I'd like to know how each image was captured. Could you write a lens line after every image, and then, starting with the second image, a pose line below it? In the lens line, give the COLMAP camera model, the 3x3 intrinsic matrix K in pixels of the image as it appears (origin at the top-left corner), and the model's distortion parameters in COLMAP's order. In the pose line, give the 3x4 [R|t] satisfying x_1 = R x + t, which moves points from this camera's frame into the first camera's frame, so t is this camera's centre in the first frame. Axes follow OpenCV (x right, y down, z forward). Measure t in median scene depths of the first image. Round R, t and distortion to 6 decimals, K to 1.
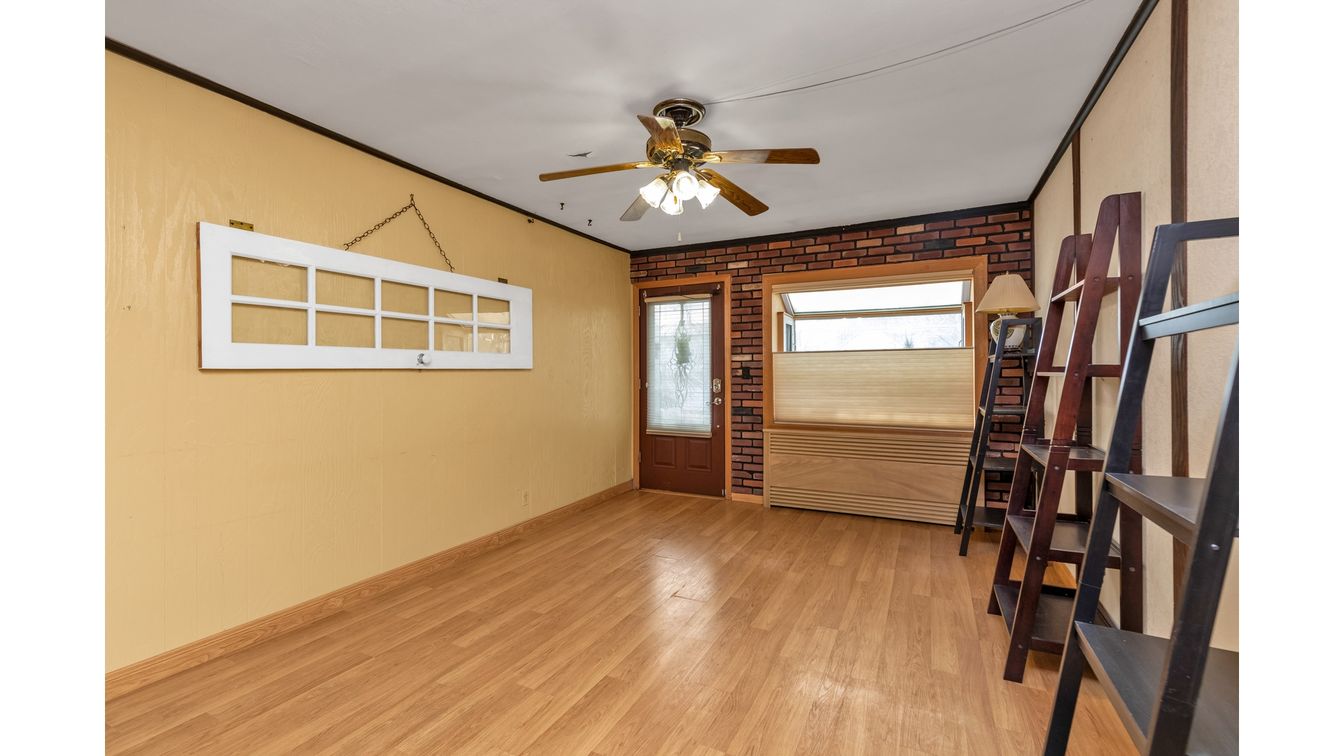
lens RADIAL K [[486.8, 0, 666.0], [0, 486.8, 371.1], [0, 0, 1]] dist [-0.000243, 0.000005]
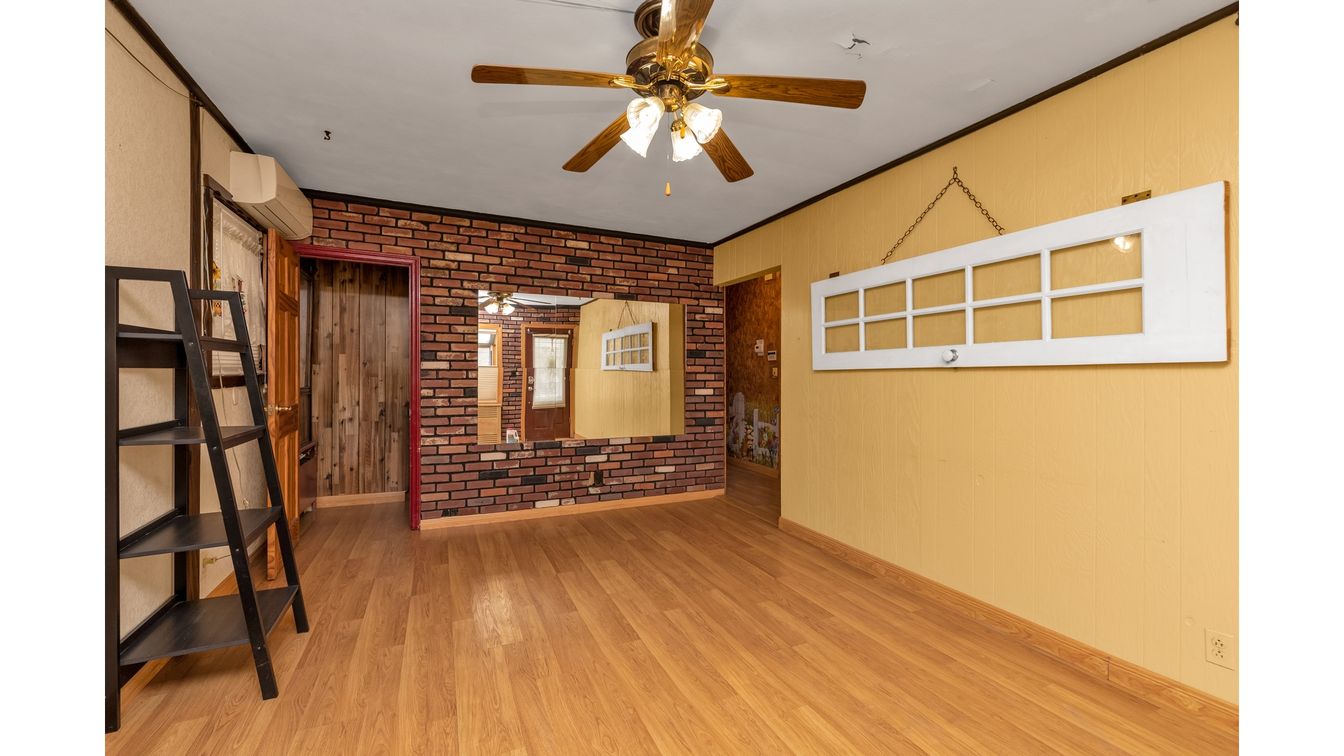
lens RADIAL K [[486.8, 0, 666.0], [0, 486.8, 371.1], [0, 0, 1]] dist [-0.000243, 0.000005]
pose [[-0.596000, 0.008944, -0.802934, 0.539966], [0.015190, 0.999885, -0.000137, -0.006672], [0.802841, -0.012279, -0.596067, 1.230505]]
